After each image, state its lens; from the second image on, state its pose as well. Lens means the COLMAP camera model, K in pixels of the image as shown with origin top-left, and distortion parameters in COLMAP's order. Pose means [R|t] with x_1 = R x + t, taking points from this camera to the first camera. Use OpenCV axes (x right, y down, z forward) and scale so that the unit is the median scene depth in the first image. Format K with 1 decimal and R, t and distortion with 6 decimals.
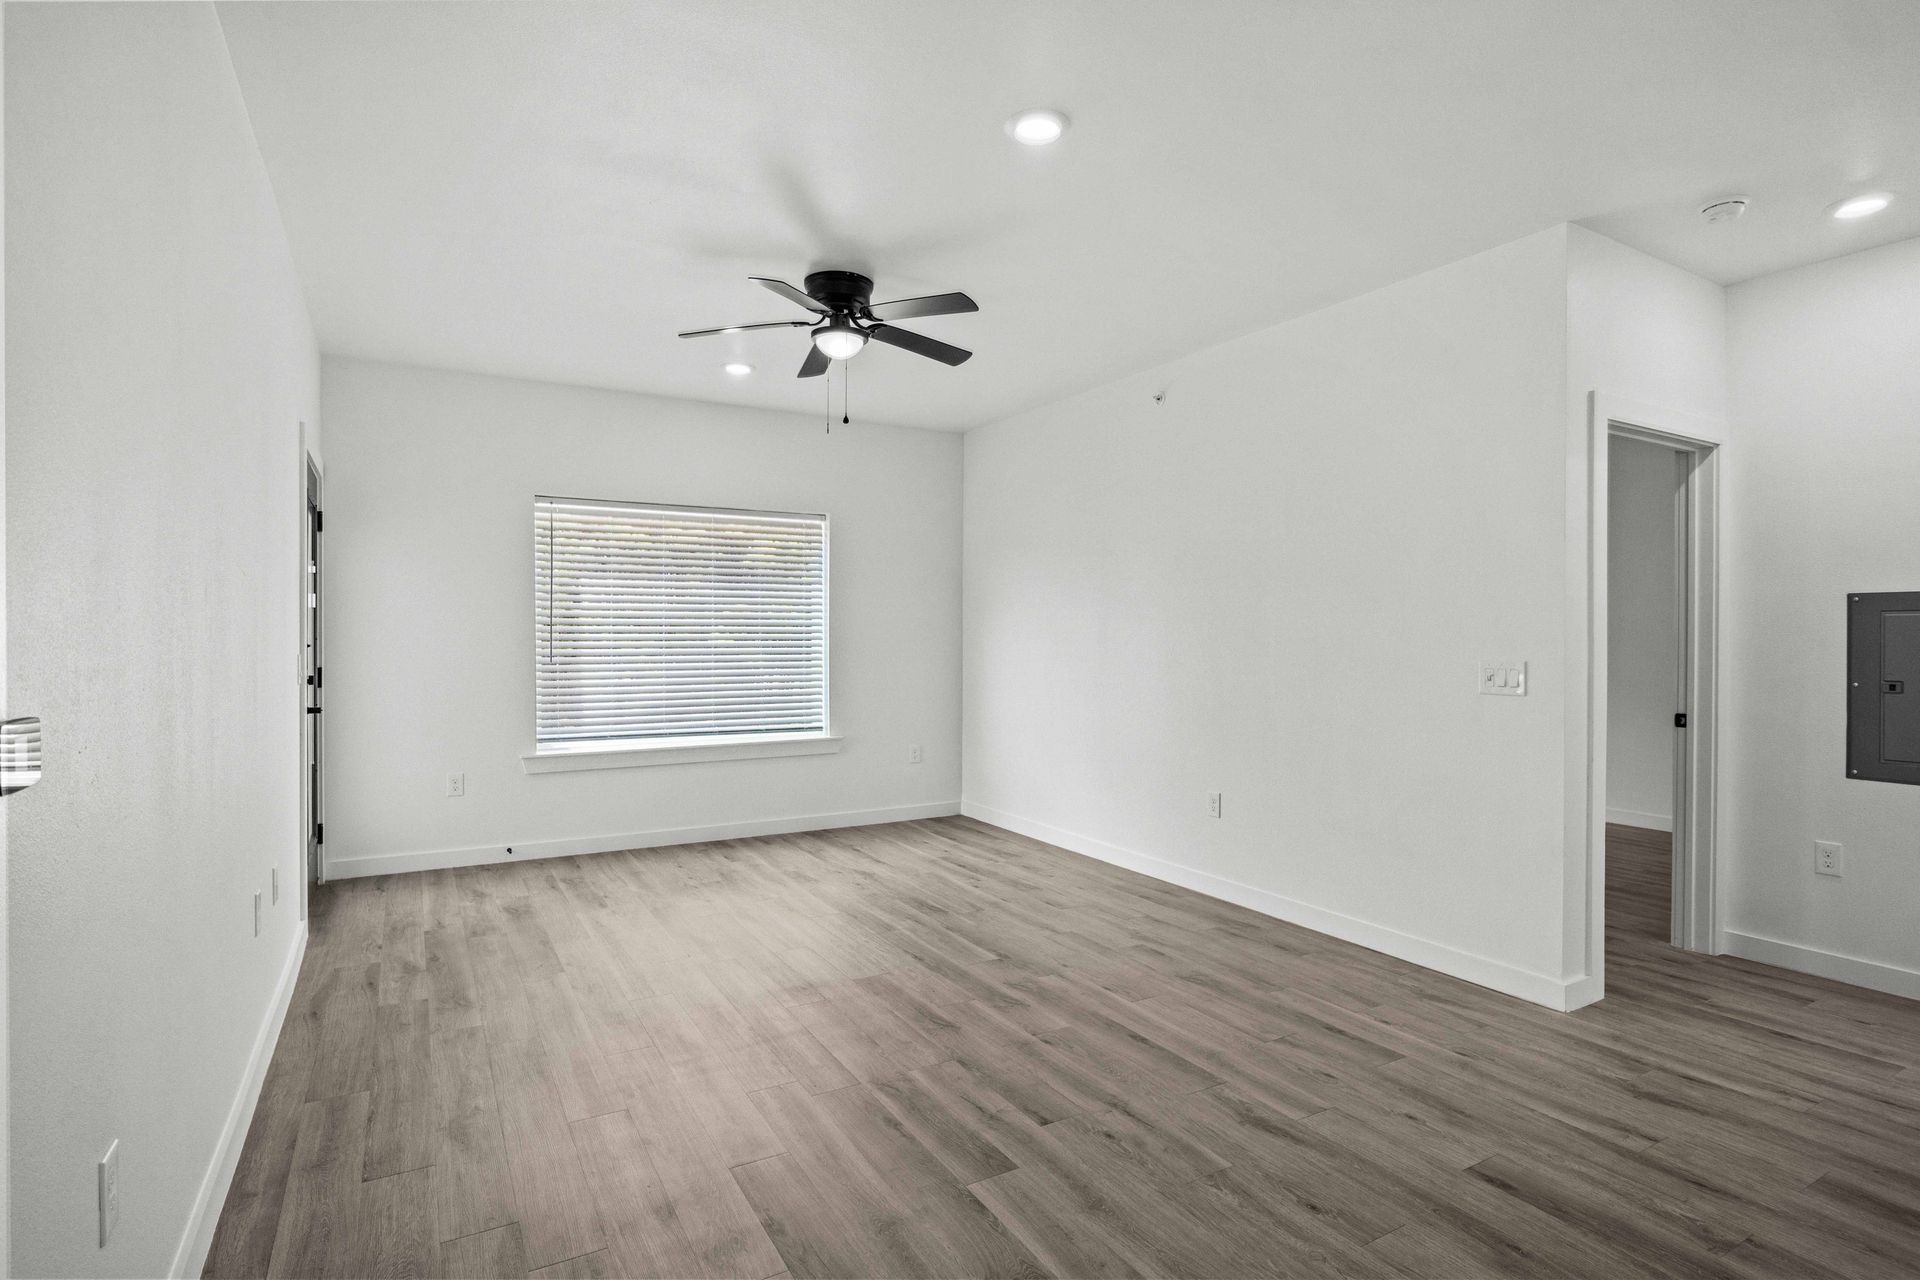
lens RADIAL K [[962.7, 0, 958.2], [0, 962.7, 628.7], [0, 0, 1]] dist [-0.005735, -0.000944]
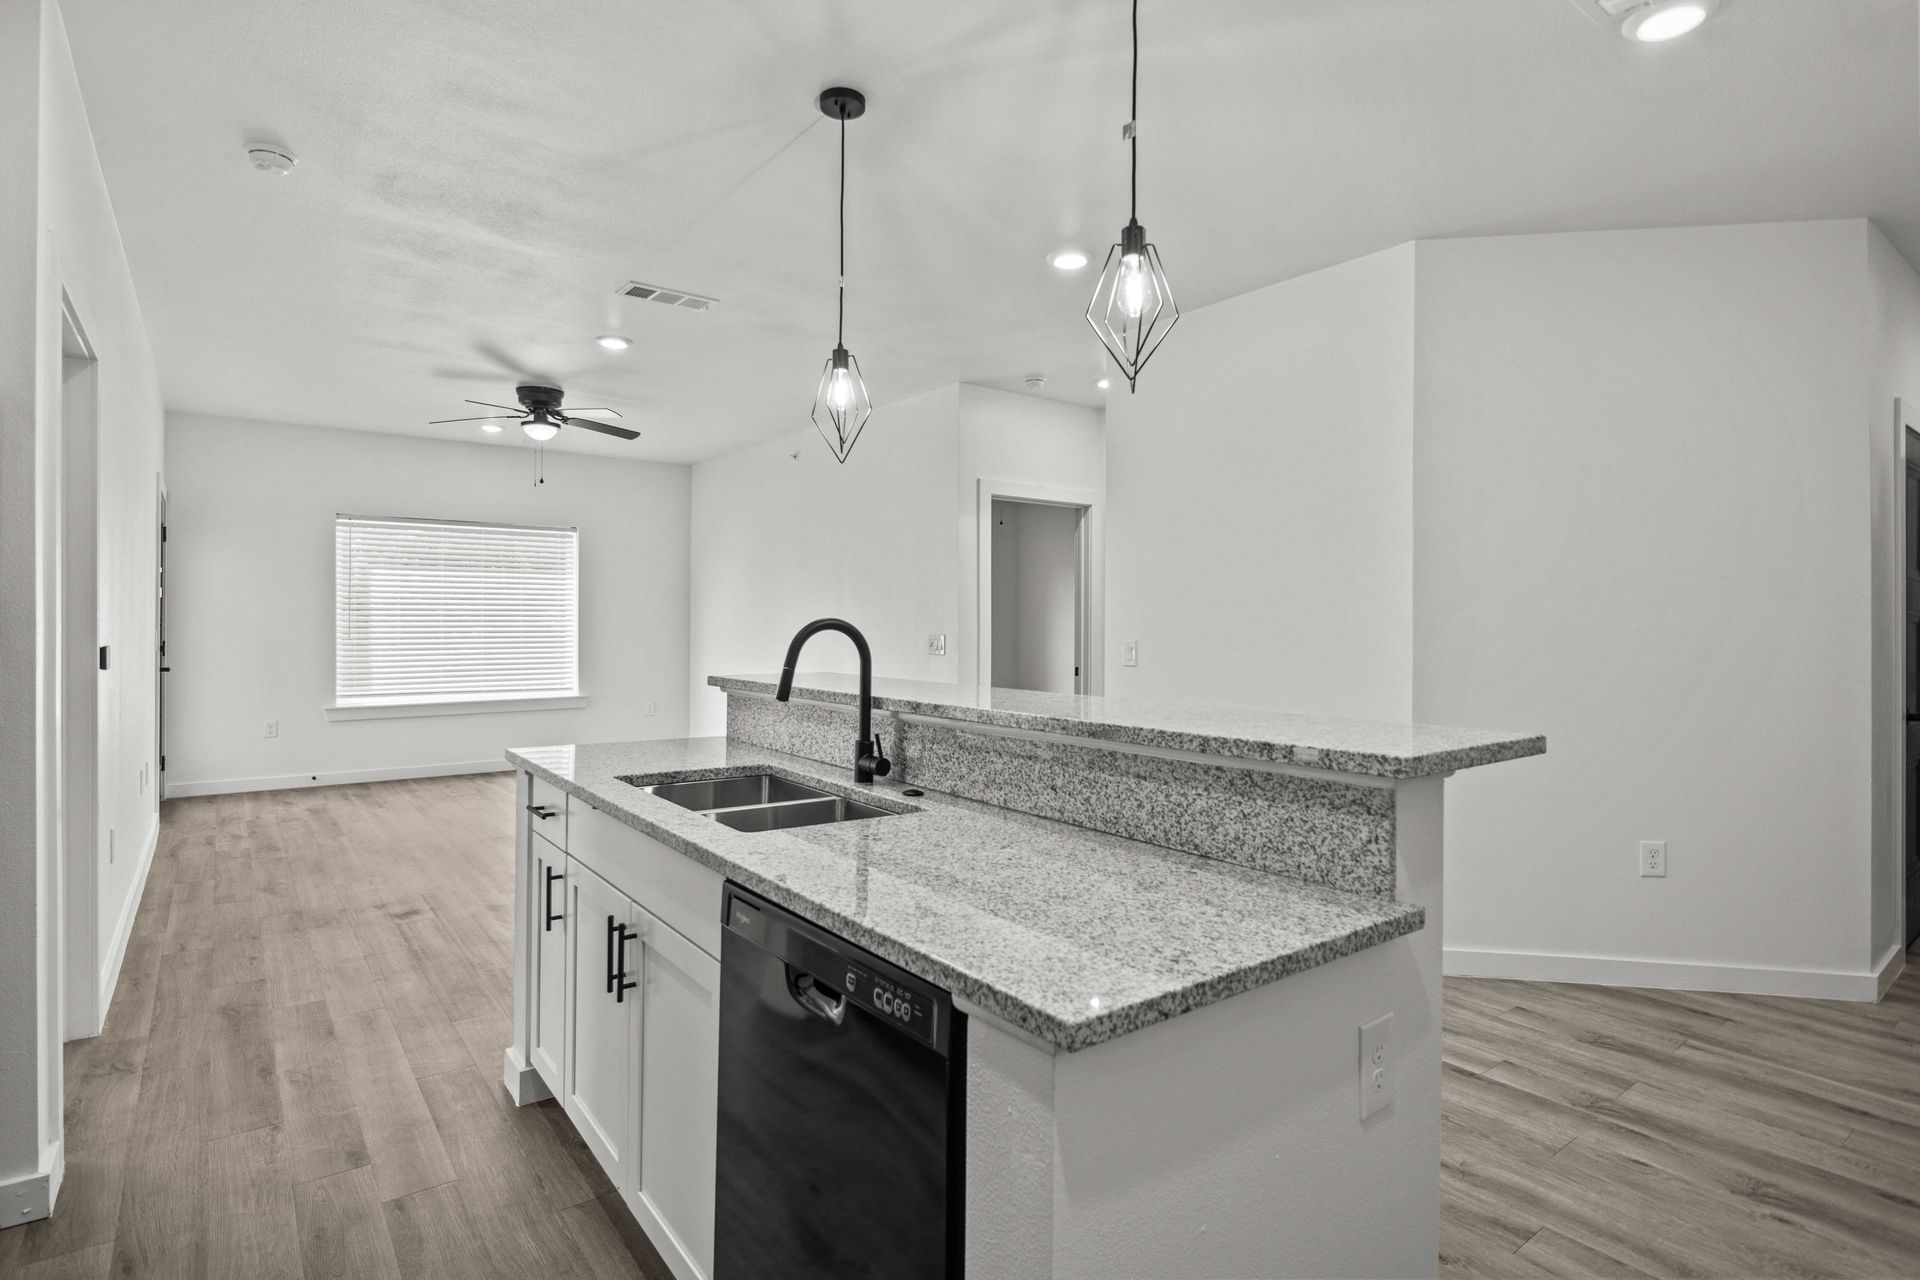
lens RADIAL K [[964.0, 0, 959.8], [0, 964.0, 608.8], [0, 0, 1]] dist [-0.005549, -0.001123]
pose [[0.990634, 0.003744, 0.136495, 0.281934], [-0.003132, 0.999984, -0.004694, -0.003102], [-0.136511, 0.004223, 0.990630, -0.528086]]
